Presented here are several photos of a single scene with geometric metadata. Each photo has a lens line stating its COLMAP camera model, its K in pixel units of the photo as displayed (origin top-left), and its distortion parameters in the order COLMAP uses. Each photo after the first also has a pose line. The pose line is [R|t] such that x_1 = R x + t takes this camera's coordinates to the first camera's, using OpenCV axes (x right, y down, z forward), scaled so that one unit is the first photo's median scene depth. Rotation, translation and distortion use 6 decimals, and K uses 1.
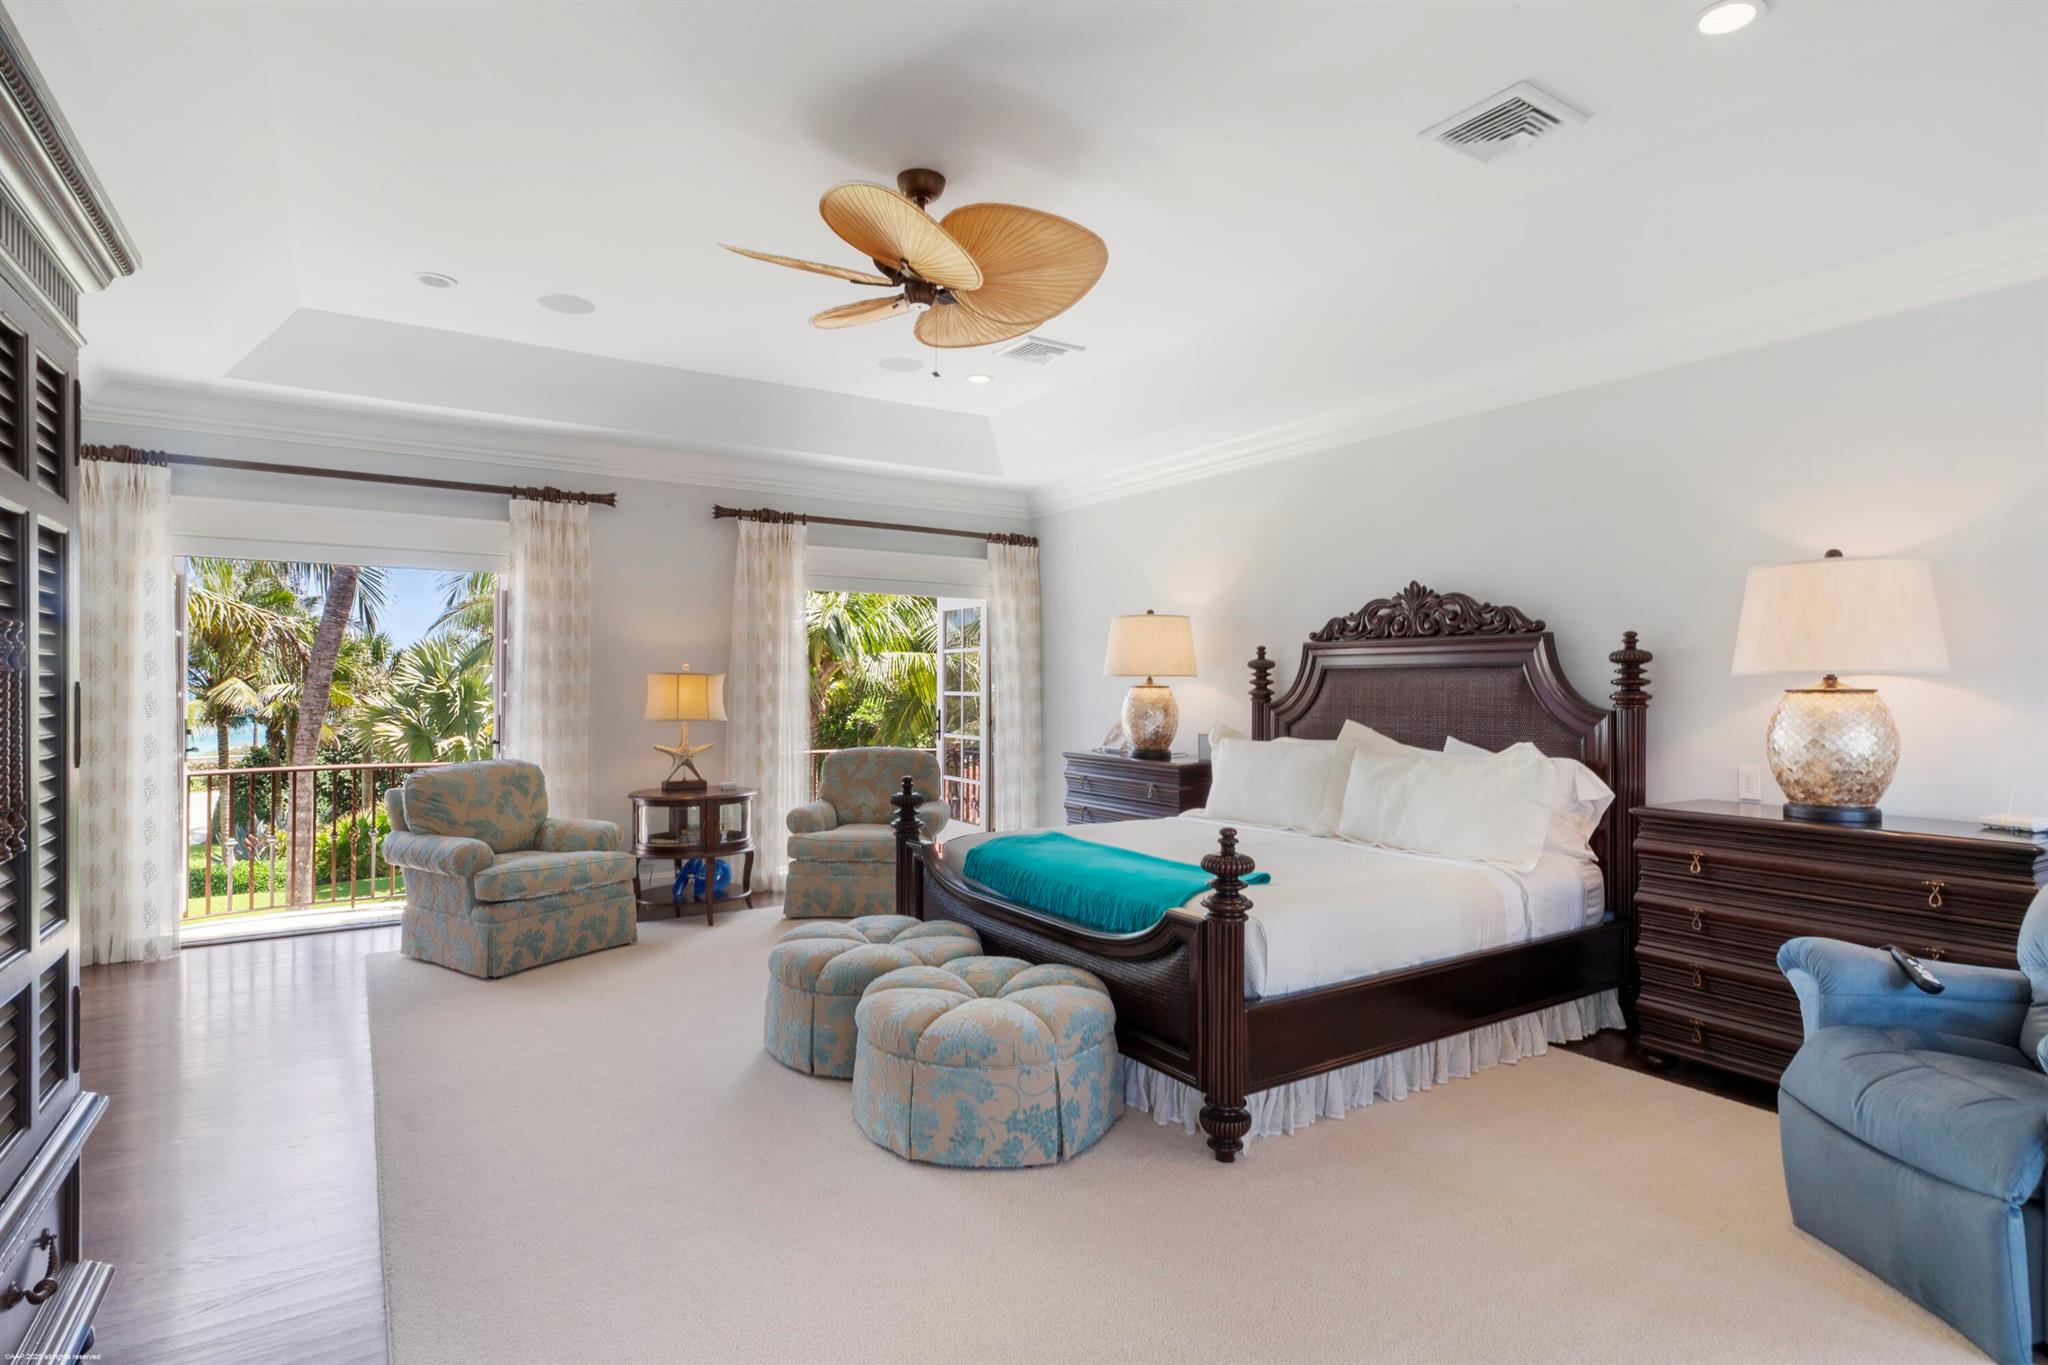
lens RADIAL K [[1048.2, 0, 1022.7], [0, 1048.2, 673.2], [0, 0, 1]] dist [-0.001055, -0.000122]
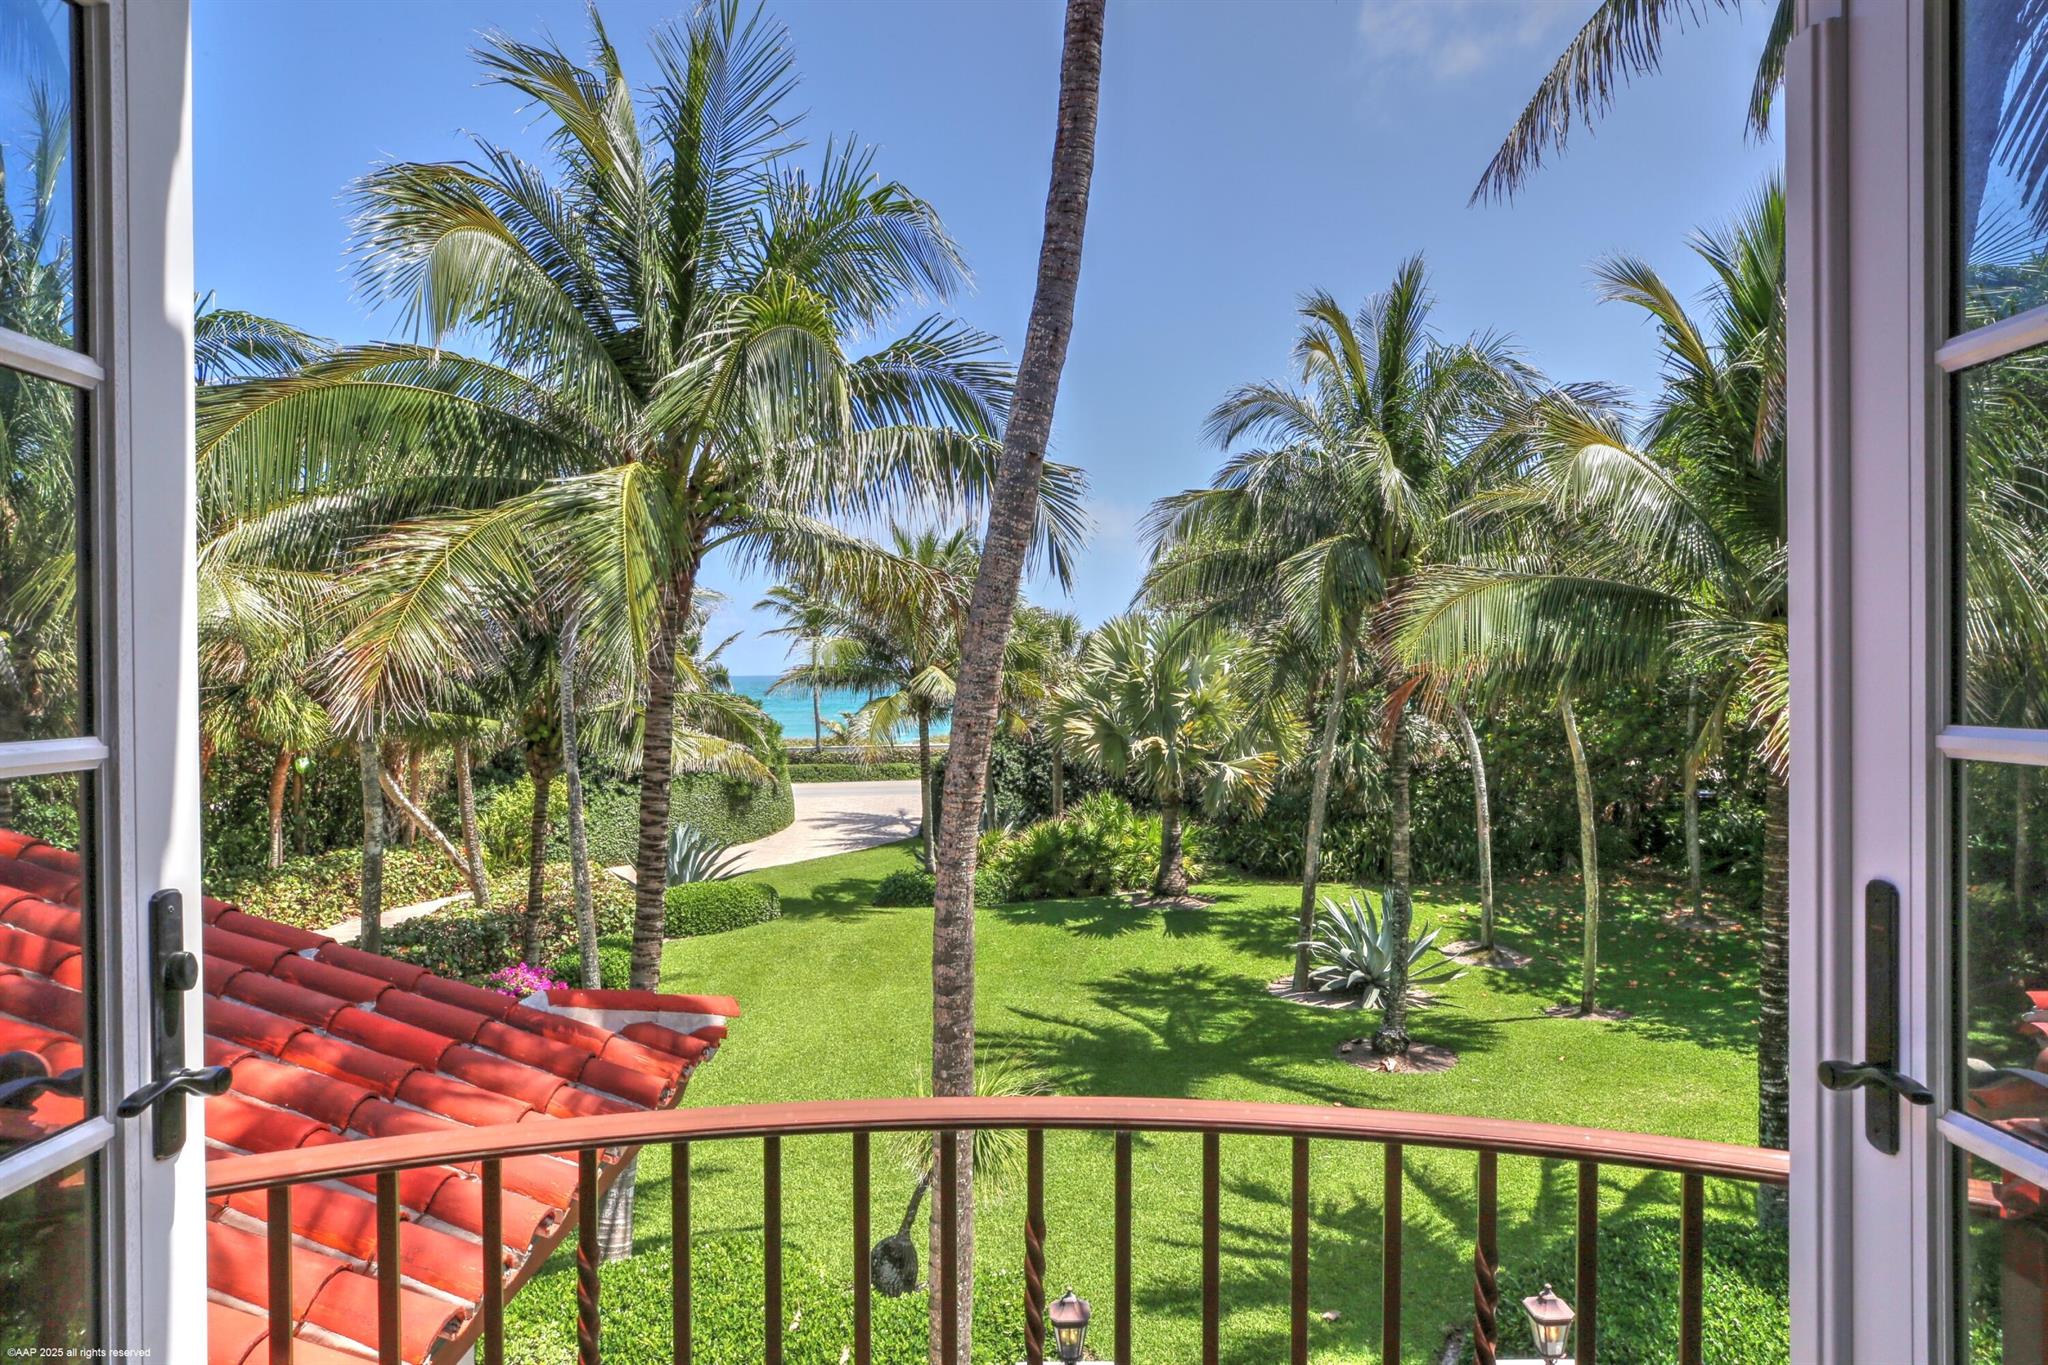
lens RADIAL K [[1179.2, 0, 1023.9], [0, 1179.2, 681.9], [0, 0, 1]] dist [-0.000049, 0.000000]
pose [[0.833295, 0.000416, -0.552828, -0.118578], [0.009572, 0.999839, 0.015180, 0.003647], [0.552746, -0.017941, 0.833157, 0.186844]]
